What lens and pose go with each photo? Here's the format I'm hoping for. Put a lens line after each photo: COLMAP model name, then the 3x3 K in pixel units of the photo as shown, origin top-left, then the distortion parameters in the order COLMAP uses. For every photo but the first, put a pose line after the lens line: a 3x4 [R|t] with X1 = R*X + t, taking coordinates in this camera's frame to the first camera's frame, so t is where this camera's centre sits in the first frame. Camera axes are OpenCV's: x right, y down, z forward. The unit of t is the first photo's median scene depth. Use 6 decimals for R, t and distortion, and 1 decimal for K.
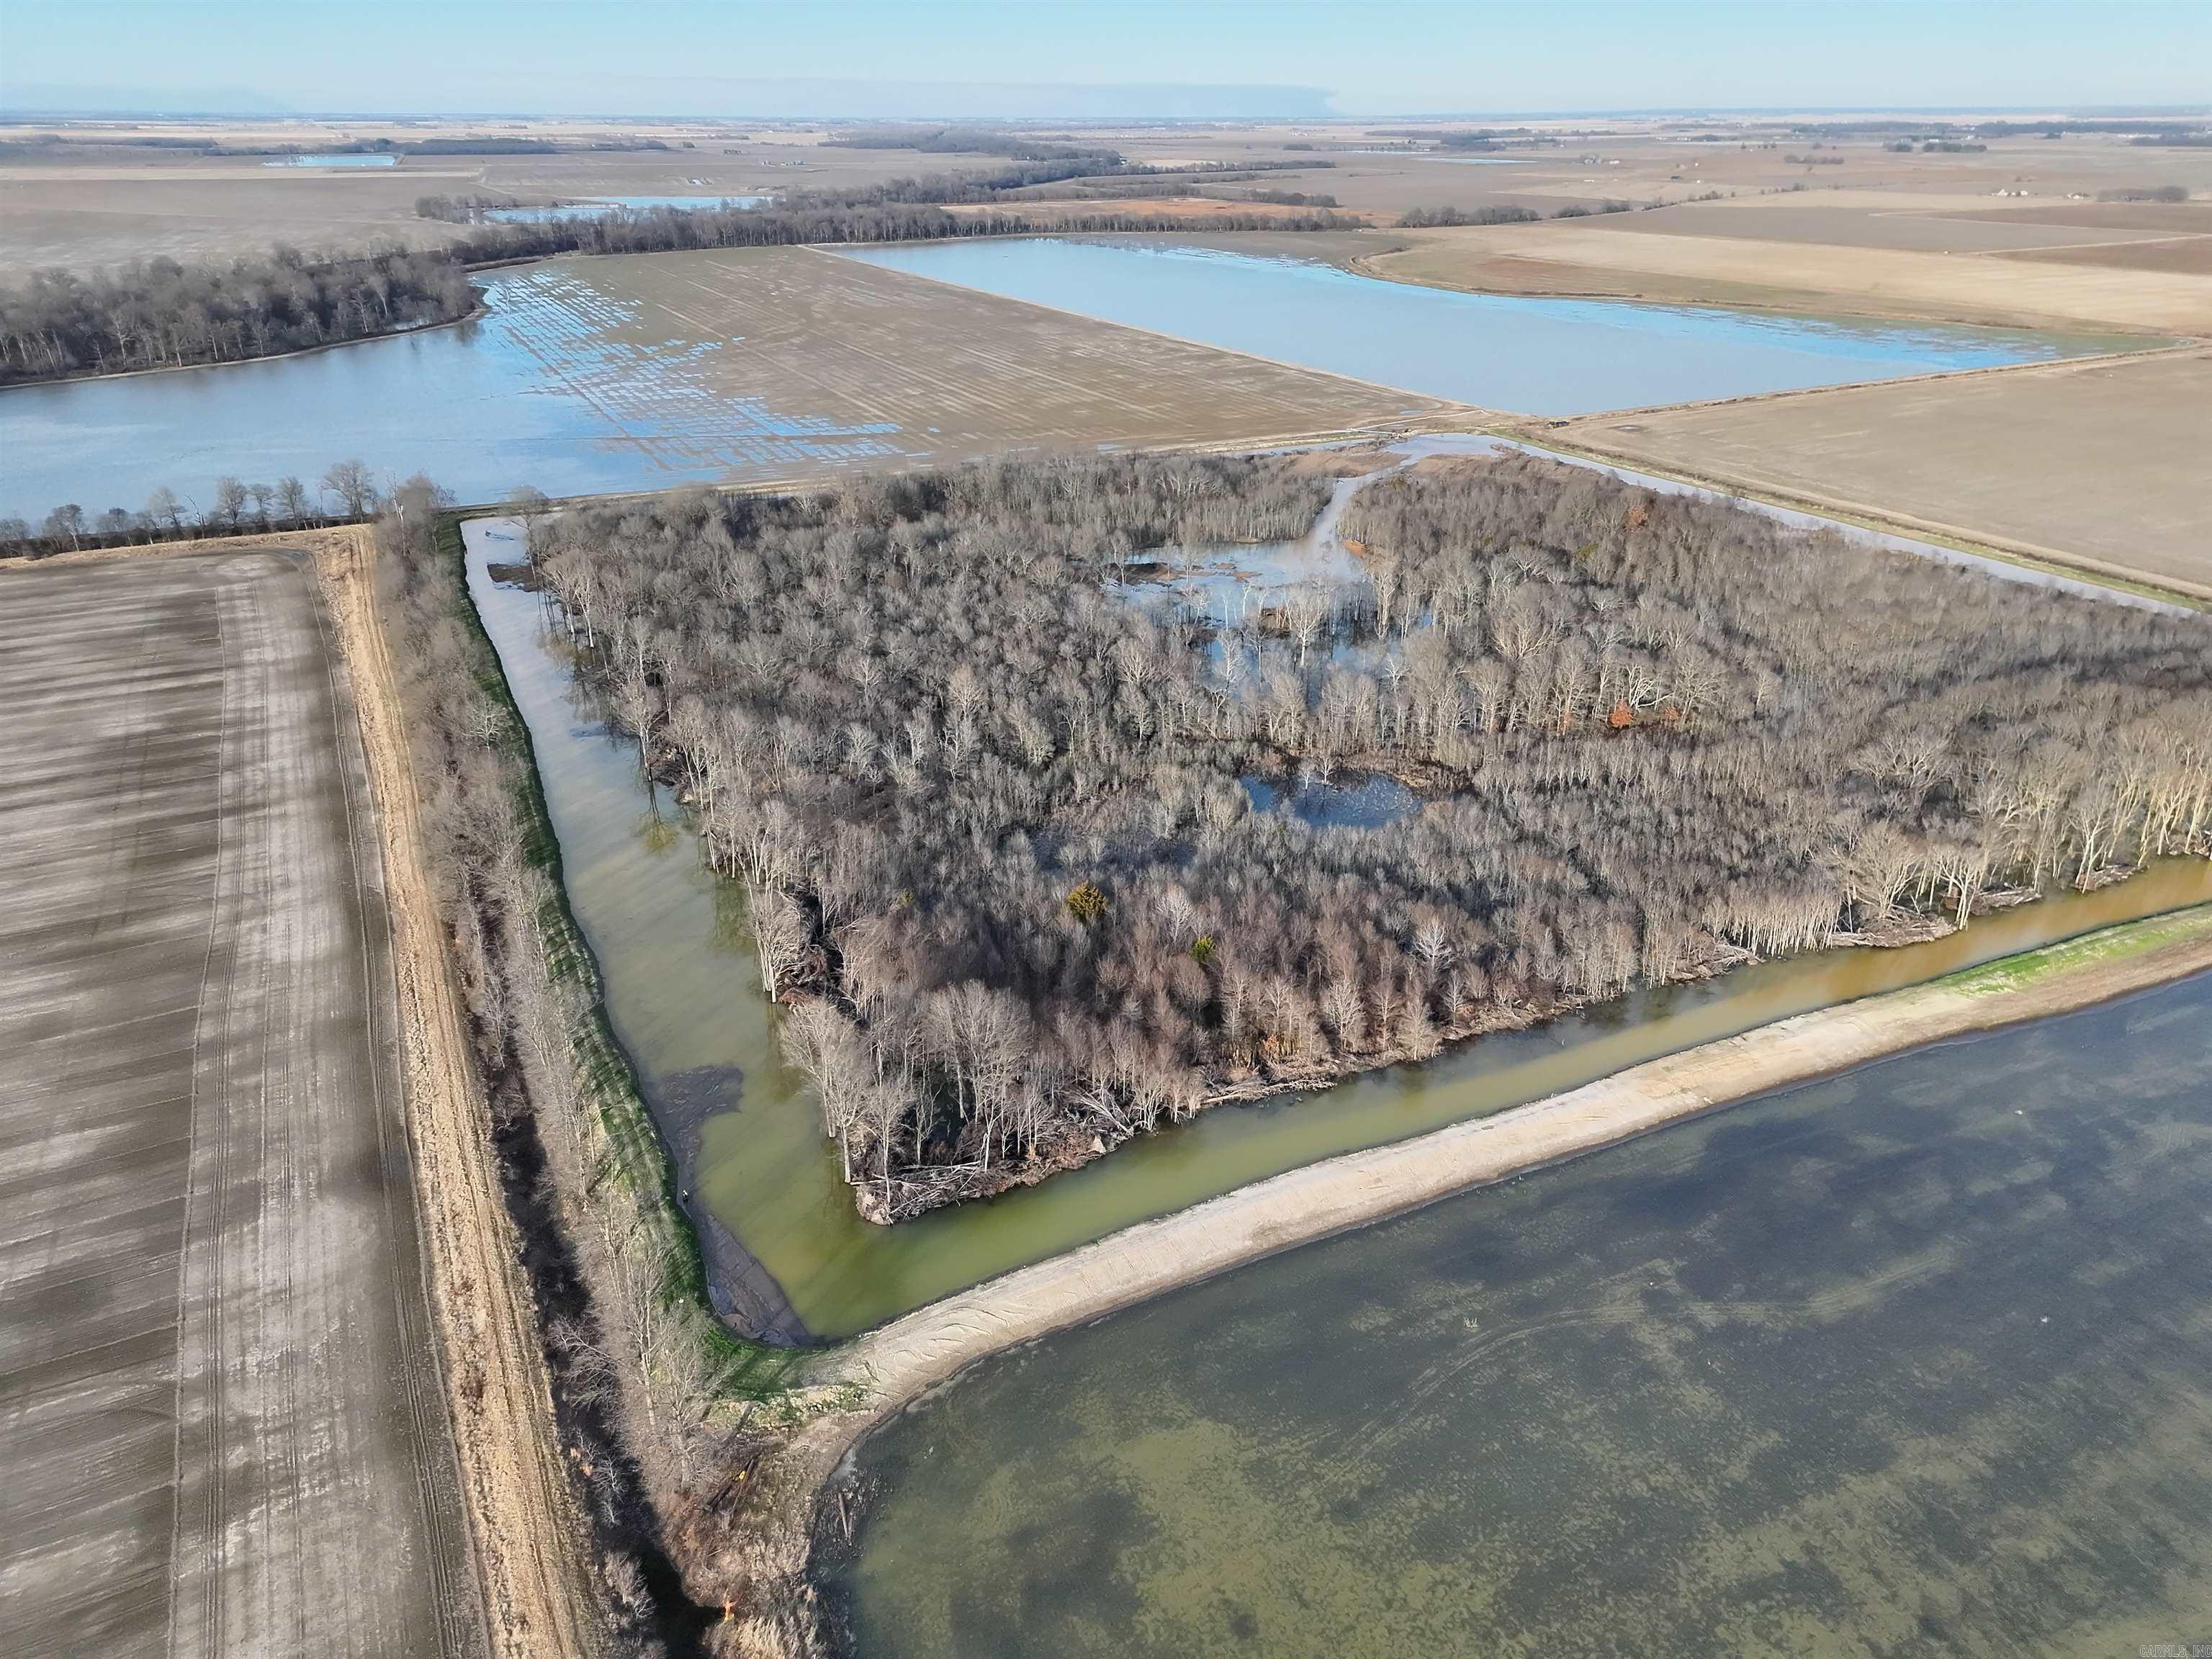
lens RADIAL K [[1584.1, 0, 1106.0], [0, 1584.1, 829.5], [0, 0, 1]] dist [0.080201, -0.069257]
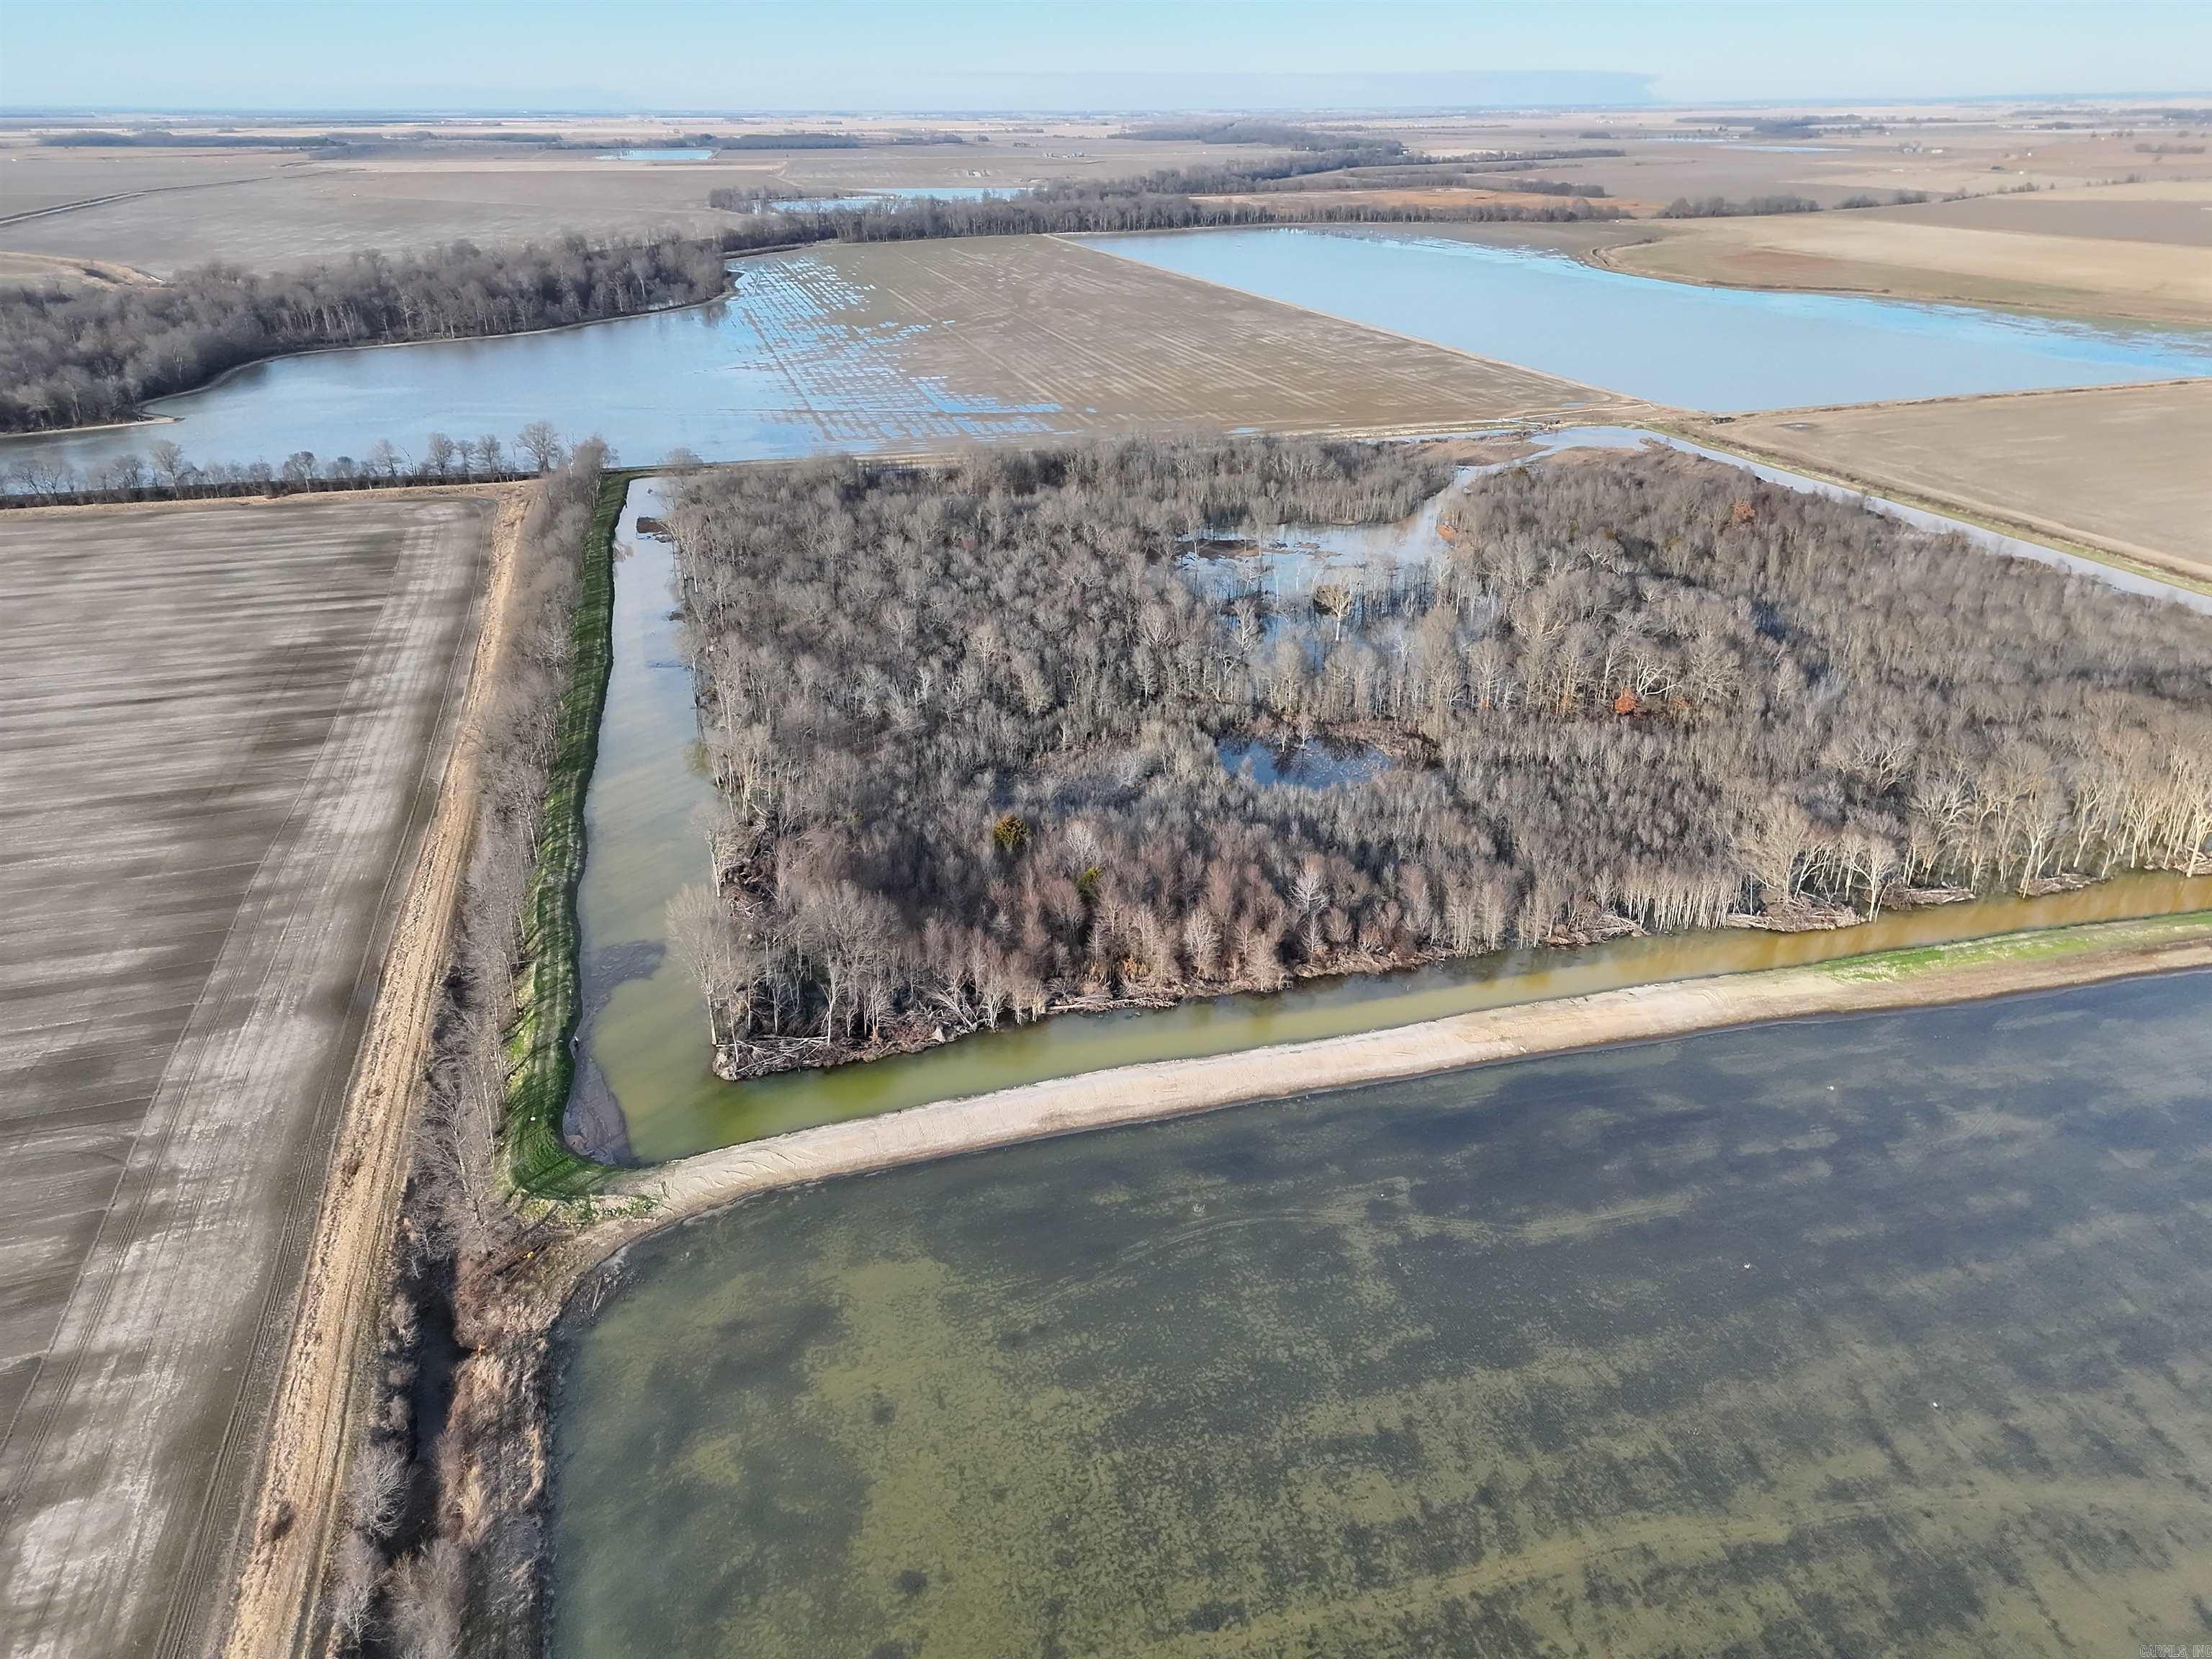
lens RADIAL K [[1584.1, 0, 1106.0], [0, 1584.1, 829.5], [0, 0, 1]] dist [0.080201, -0.069257]
pose [[0.983888, 0.069992, -0.164519, 0.196819], [-0.069251, 0.997547, 0.010241, 0.024551], [0.164832, 0.001318, 0.986321, -0.055538]]
